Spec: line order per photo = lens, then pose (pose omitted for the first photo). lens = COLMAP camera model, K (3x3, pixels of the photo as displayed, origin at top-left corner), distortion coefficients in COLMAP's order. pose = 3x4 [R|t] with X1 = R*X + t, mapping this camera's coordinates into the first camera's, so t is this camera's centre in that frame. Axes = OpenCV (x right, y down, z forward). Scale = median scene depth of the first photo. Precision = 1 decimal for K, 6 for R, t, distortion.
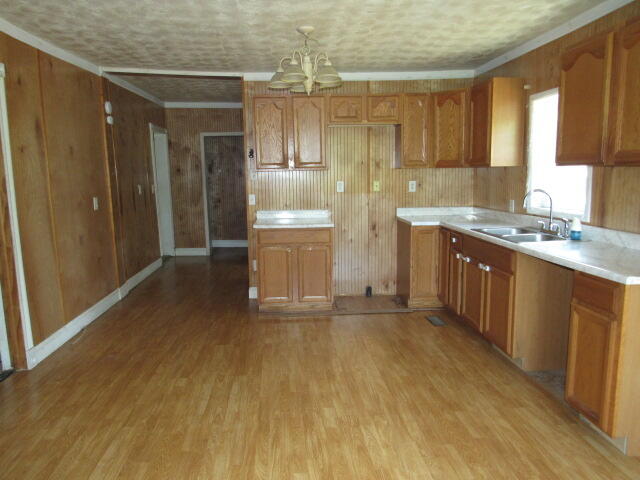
lens RADIAL K [[456.2, 0, 320.0], [0, 456.2, 240.0], [0, 0, 1]] dist [-0.027343, 0.003918]
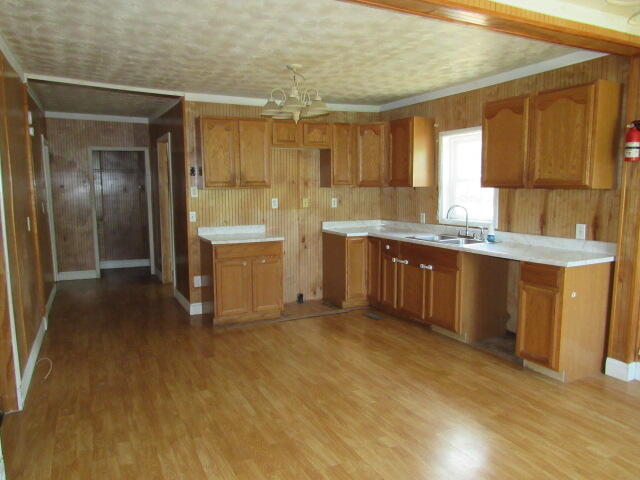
lens RADIAL K [[456.2, 0, 320.0], [0, 456.2, 240.0], [0, 0, 1]] dist [-0.027343, 0.003918]
pose [[0.922243, -0.035997, 0.384932, -0.345532], [0.048861, 0.998525, -0.023687, 0.001142], [-0.383512, 0.040653, 0.922641, -0.049039]]
